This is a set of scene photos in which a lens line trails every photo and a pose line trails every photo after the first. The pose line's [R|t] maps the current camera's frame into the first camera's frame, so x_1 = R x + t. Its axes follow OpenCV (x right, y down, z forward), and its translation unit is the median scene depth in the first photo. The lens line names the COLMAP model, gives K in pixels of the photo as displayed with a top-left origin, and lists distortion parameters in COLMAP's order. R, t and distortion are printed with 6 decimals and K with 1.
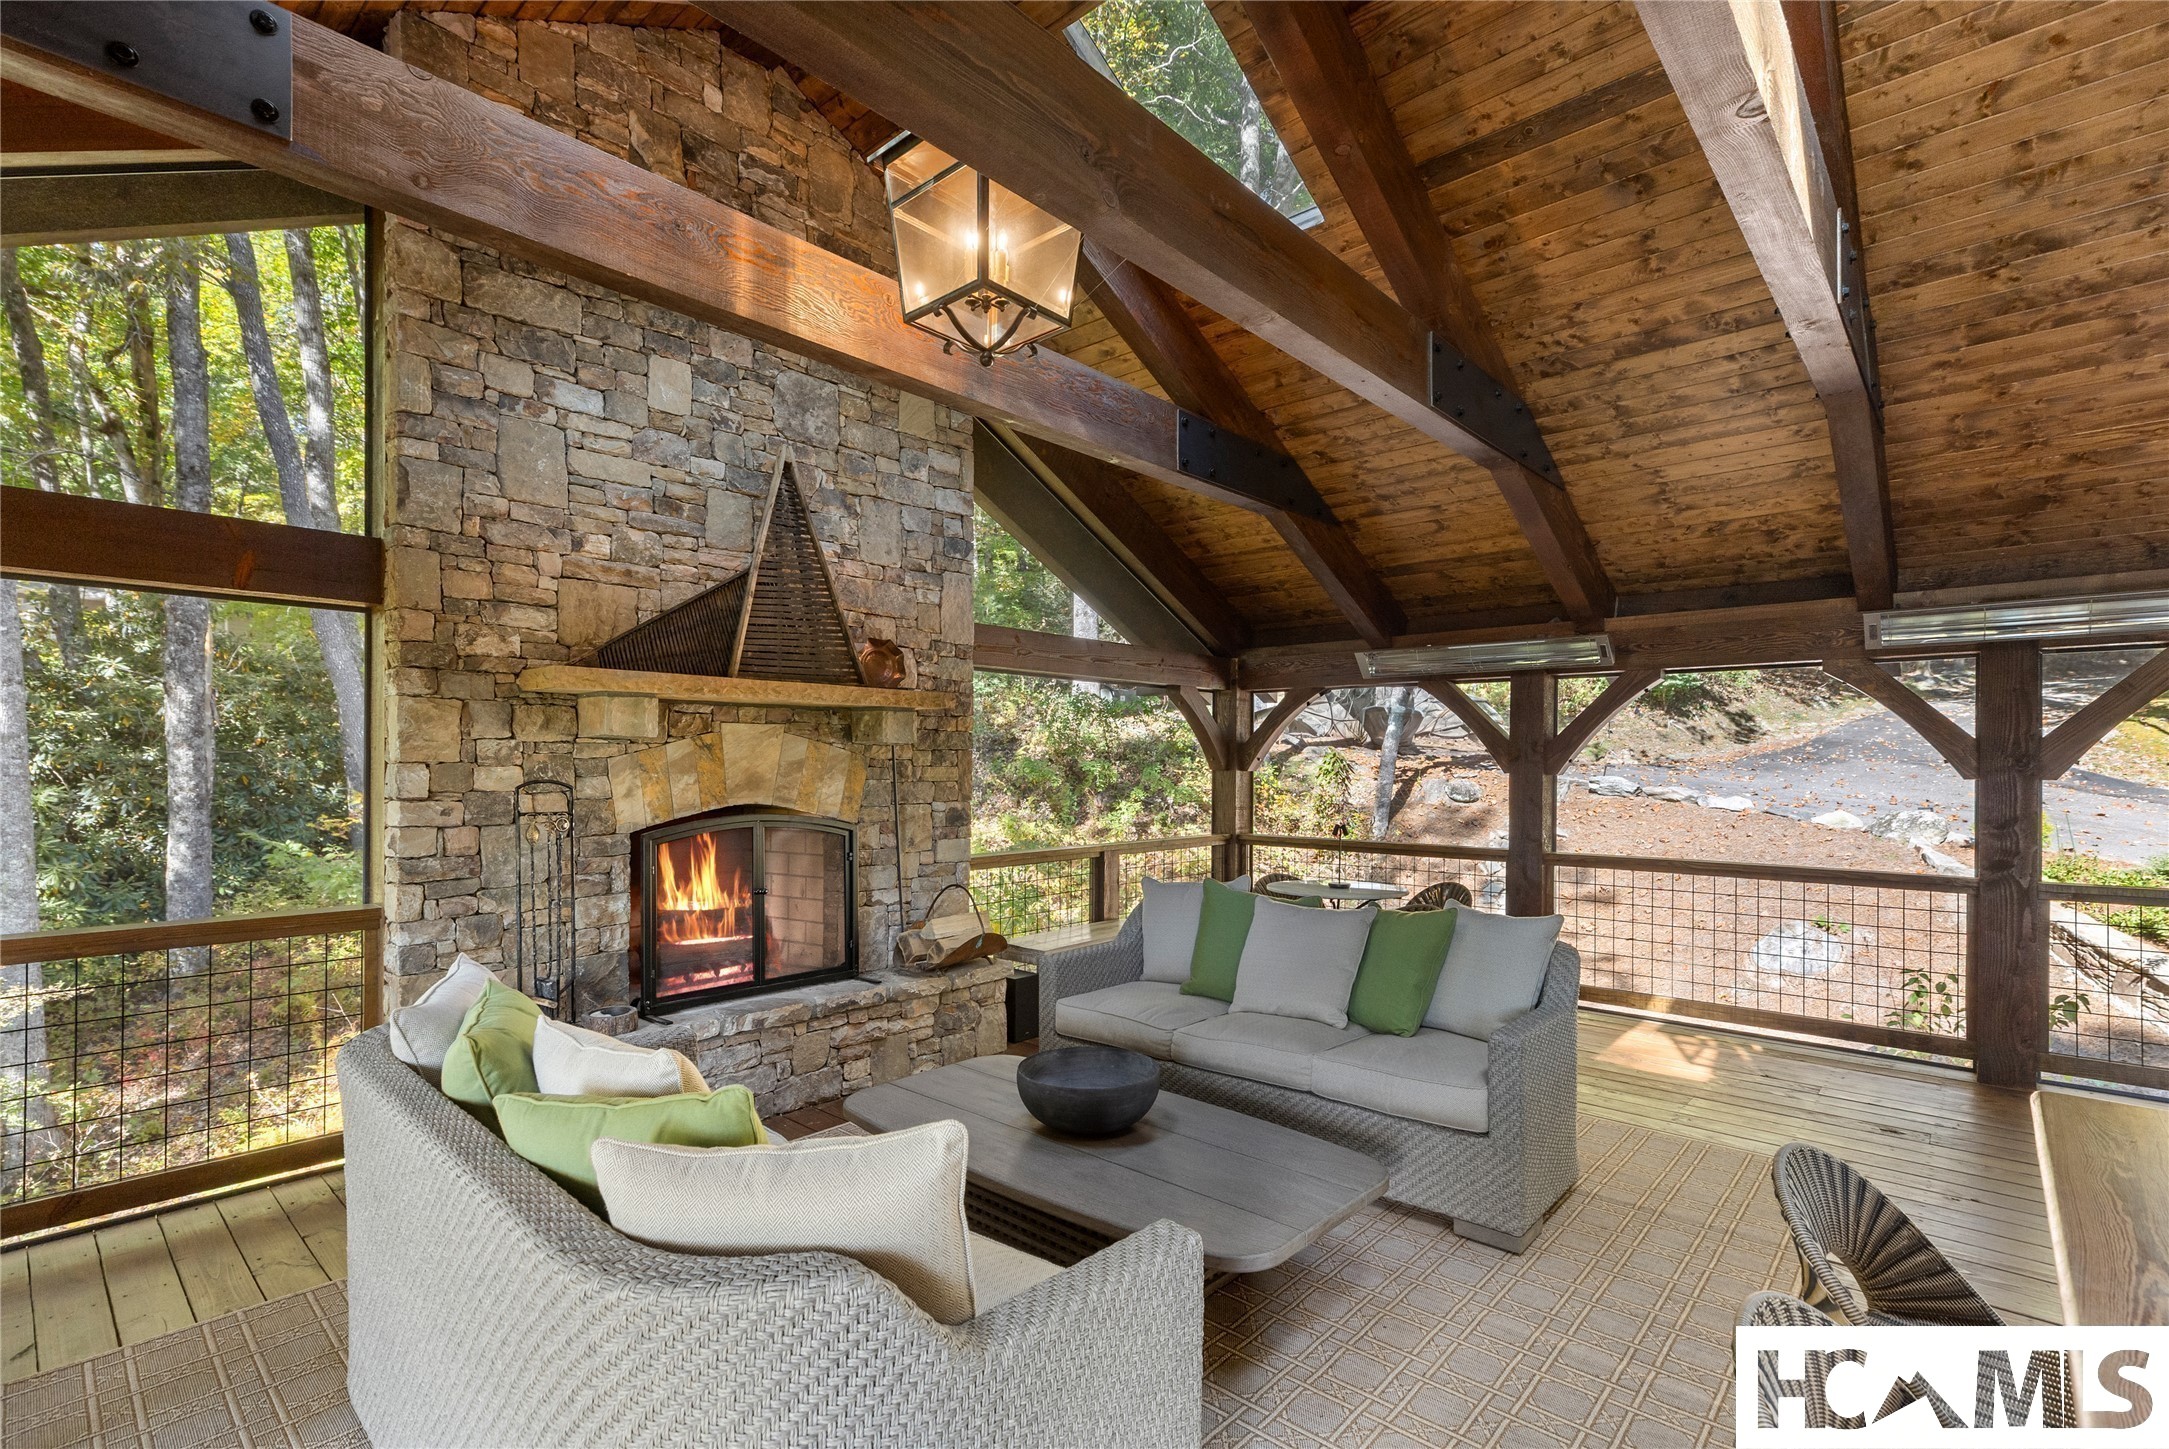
lens RADIAL K [[974.0, 0, 1036.4], [0, 974.0, 764.6], [0, 0, 1]] dist [0.007653, -0.000676]
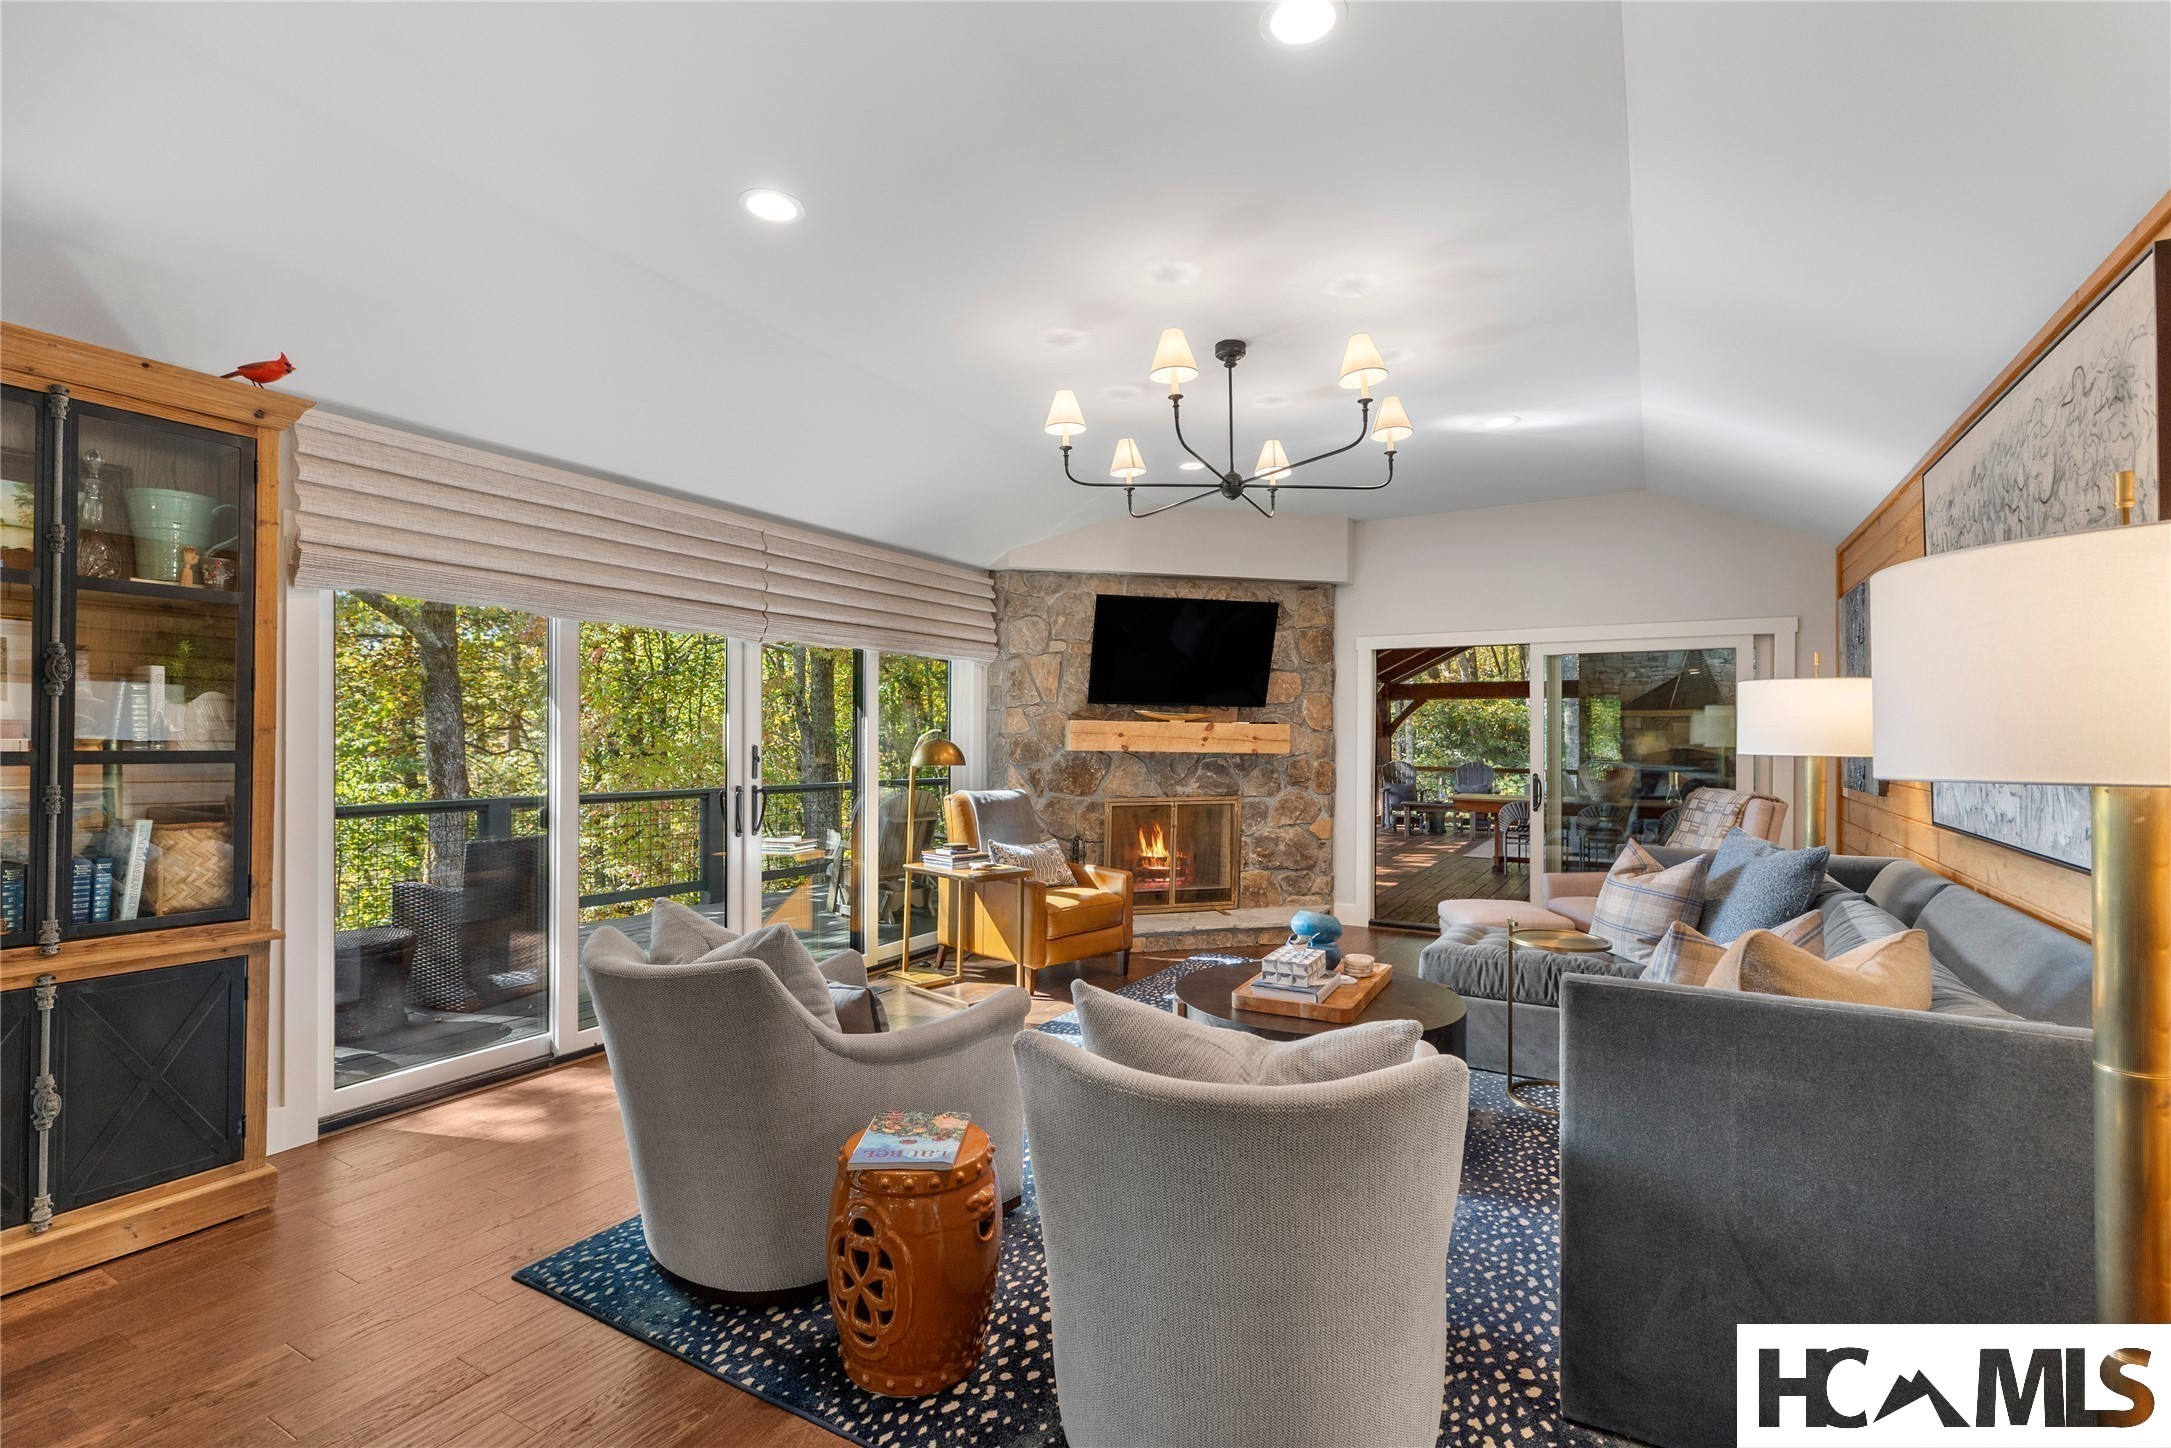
lens RADIAL K [[974.9, 0, 1104.5], [0, 974.9, 734.2], [0, 0, 1]] dist [0.007653, -0.000676]
pose [[0.252402, -0.009163, -0.967579, 2.138434], [-0.004600, 0.999933, -0.010669, 0.035325], [0.967611, 0.007143, 0.252343, -1.503762]]
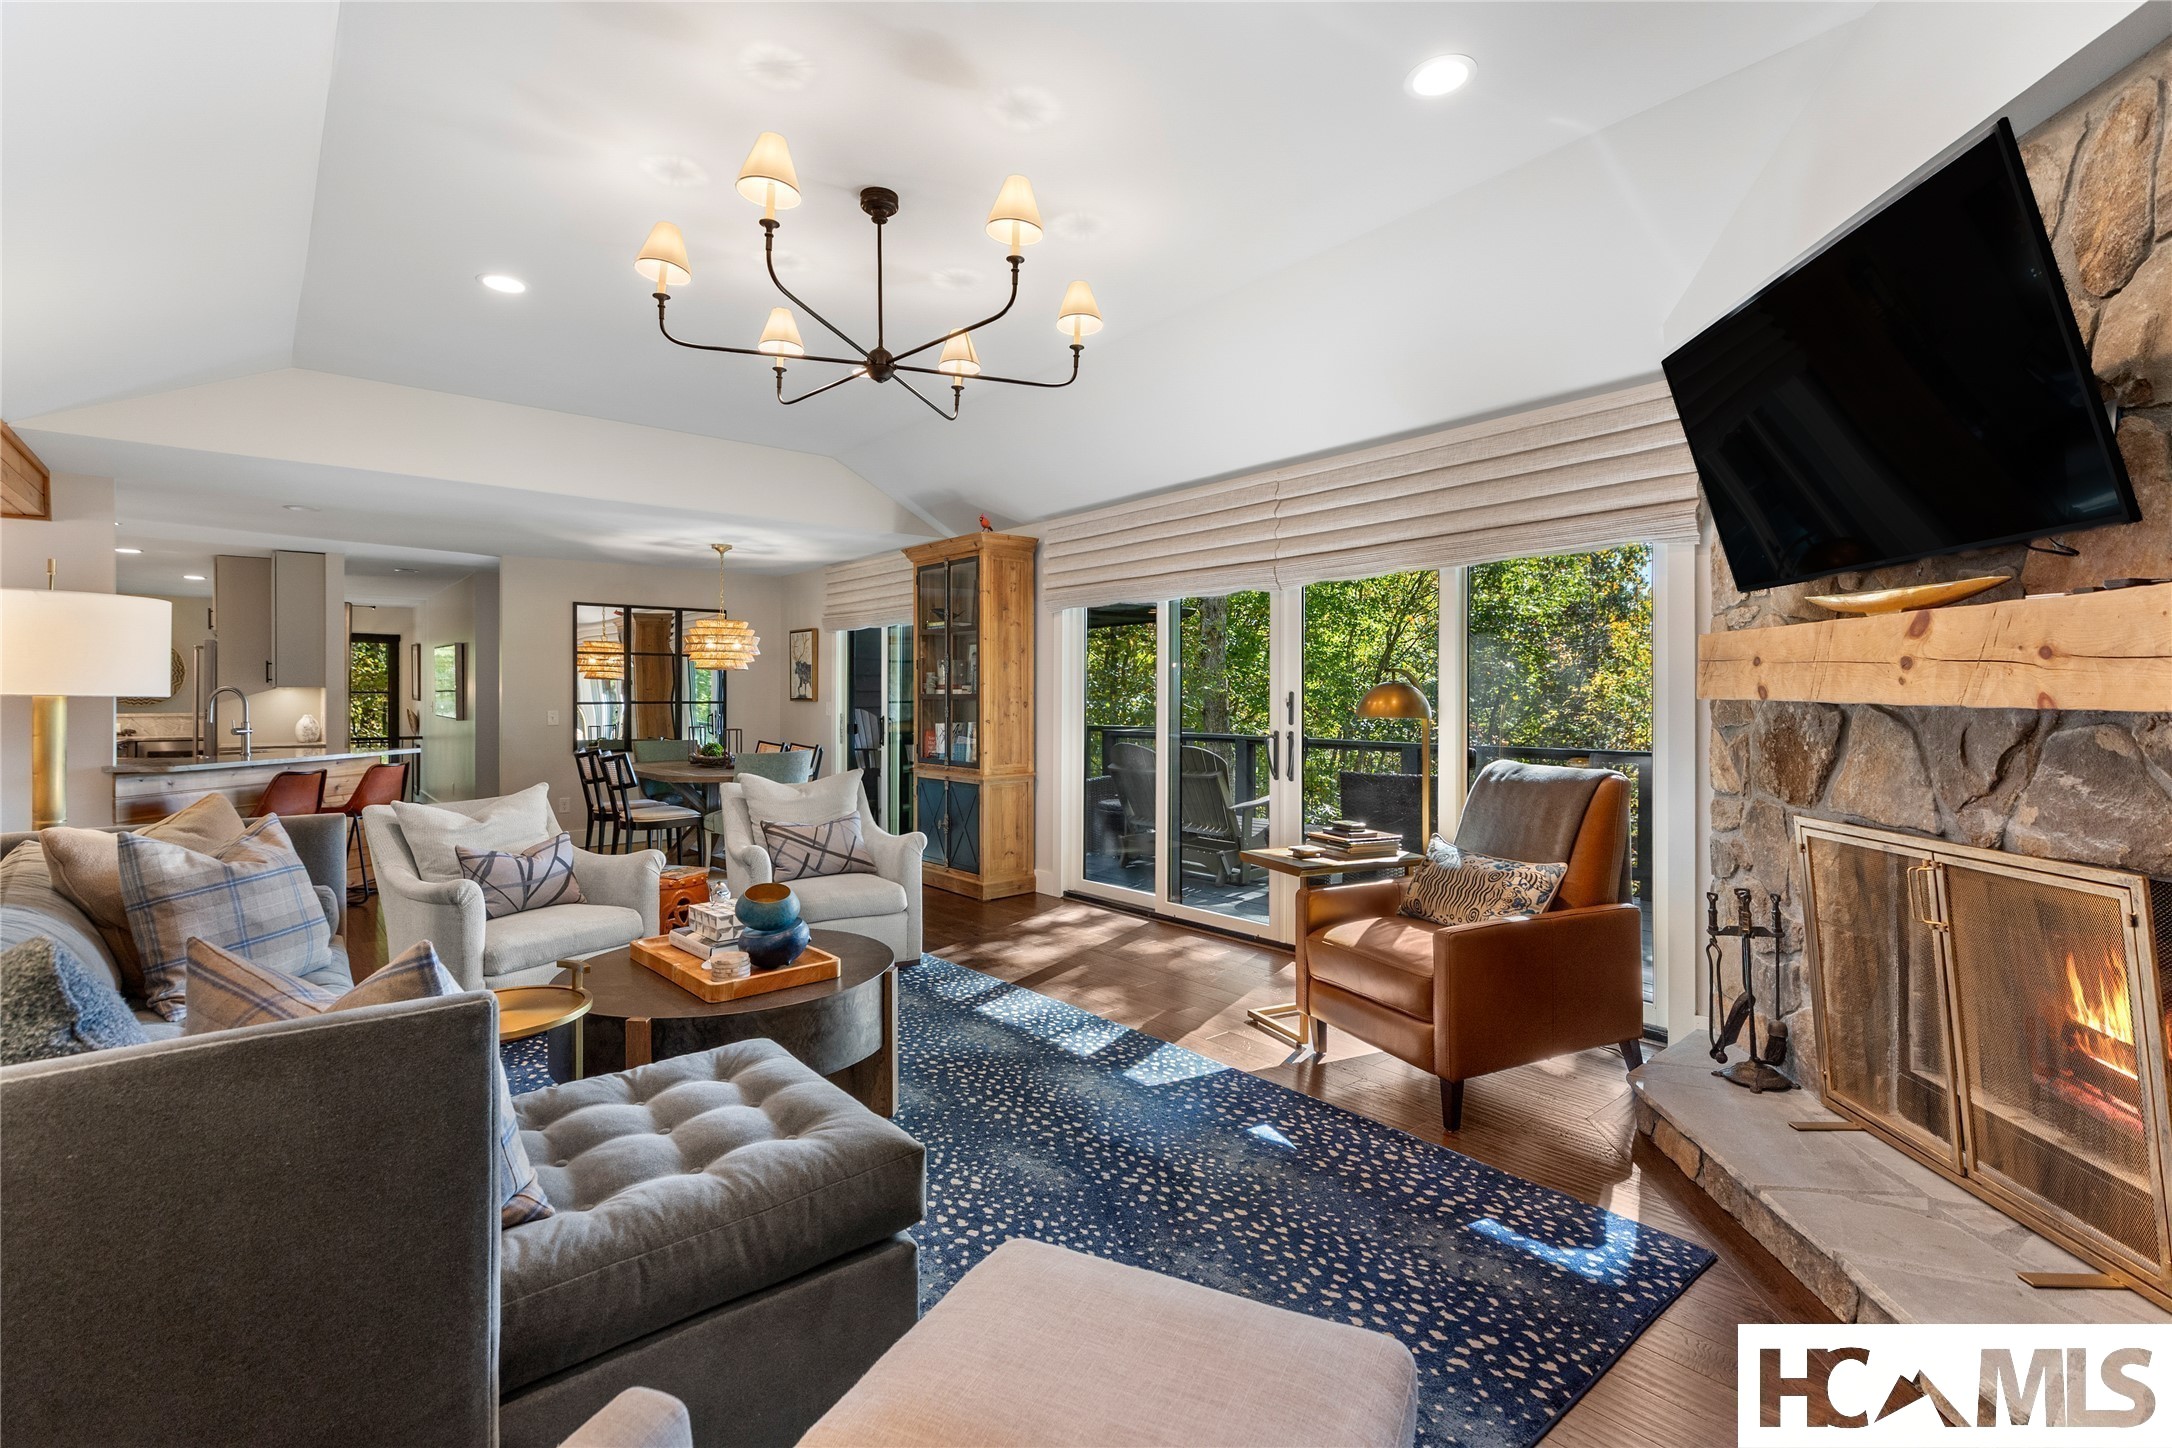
lens RADIAL K [[975.3, 0, 1106.1], [0, 975.3, 699.5], [0, 0, 1]] dist [0.007653, -0.000676]
pose [[-0.996585, -0.004299, 0.082465, 1.142912], [-0.003978, 0.999984, 0.004054, 0.042943], [-0.082481, 0.003712, -0.996586, -0.526584]]
